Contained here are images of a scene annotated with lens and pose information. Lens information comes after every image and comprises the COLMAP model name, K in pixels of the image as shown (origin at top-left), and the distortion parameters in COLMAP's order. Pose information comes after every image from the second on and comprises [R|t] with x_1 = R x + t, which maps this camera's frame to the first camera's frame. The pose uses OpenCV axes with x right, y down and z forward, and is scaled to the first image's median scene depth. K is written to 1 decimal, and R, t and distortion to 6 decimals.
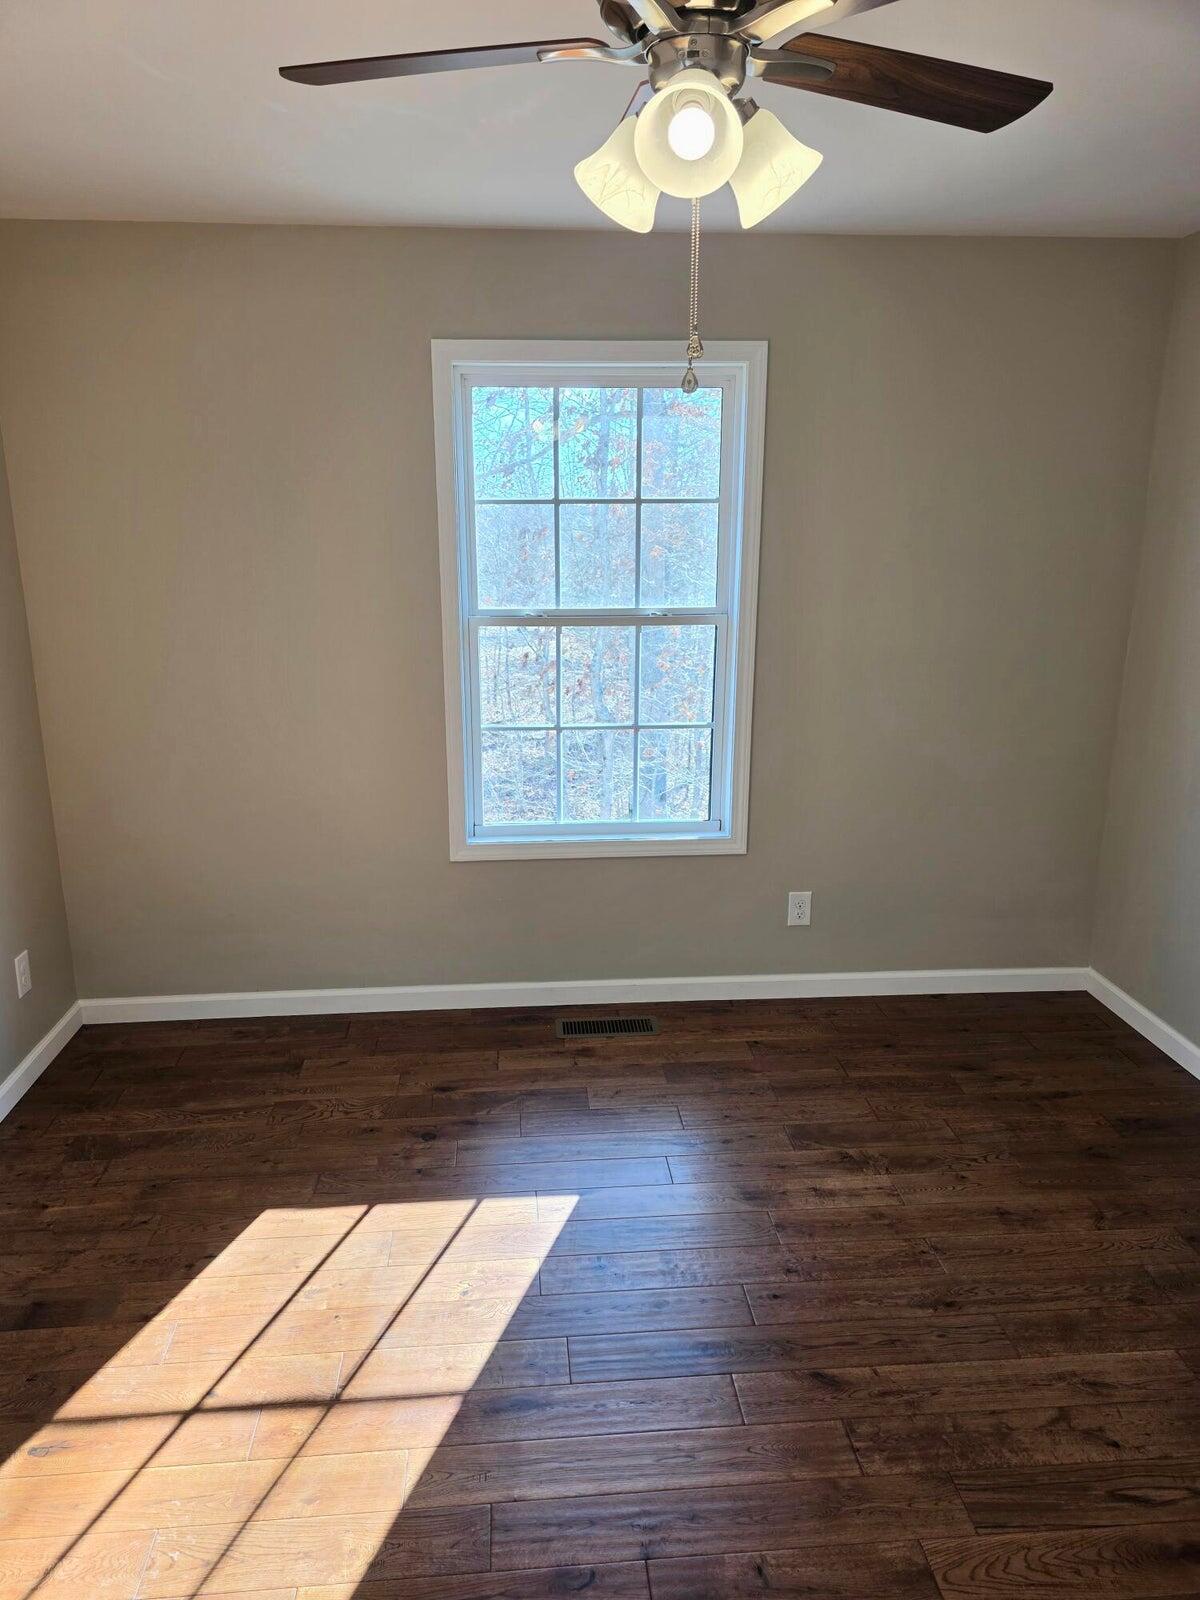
lens RADIAL K [[1085.6, 0, 597.8], [0, 1085.6, 803.8], [0, 0, 1]] dist [0.034083, -0.022595]
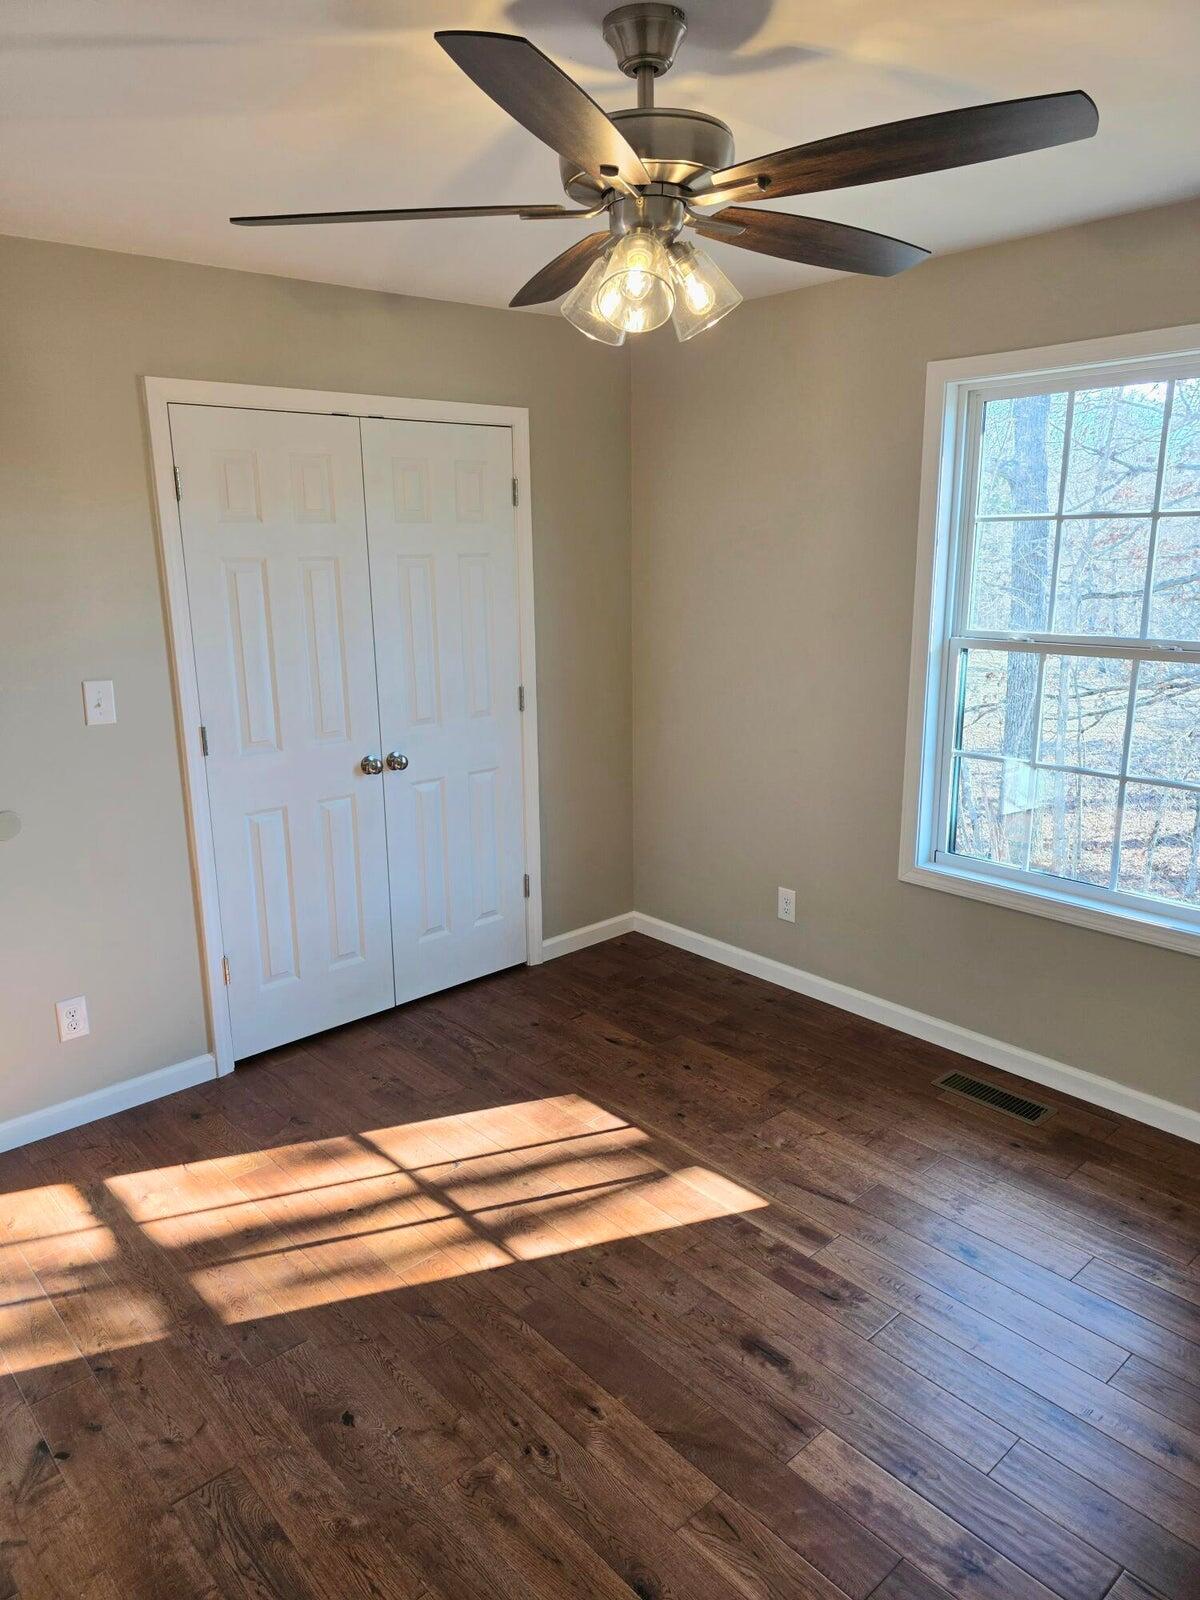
lens RADIAL K [[1085.6, 0, 595.5], [0, 1085.6, 799.9], [0, 0, 1]] dist [0.034083, -0.022595]
pose [[0.599230, 0.173684, -0.781510, 0.475082], [-0.183162, 0.980034, 0.077362, -0.045768], [0.779343, 0.096785, 0.619078, 0.156469]]
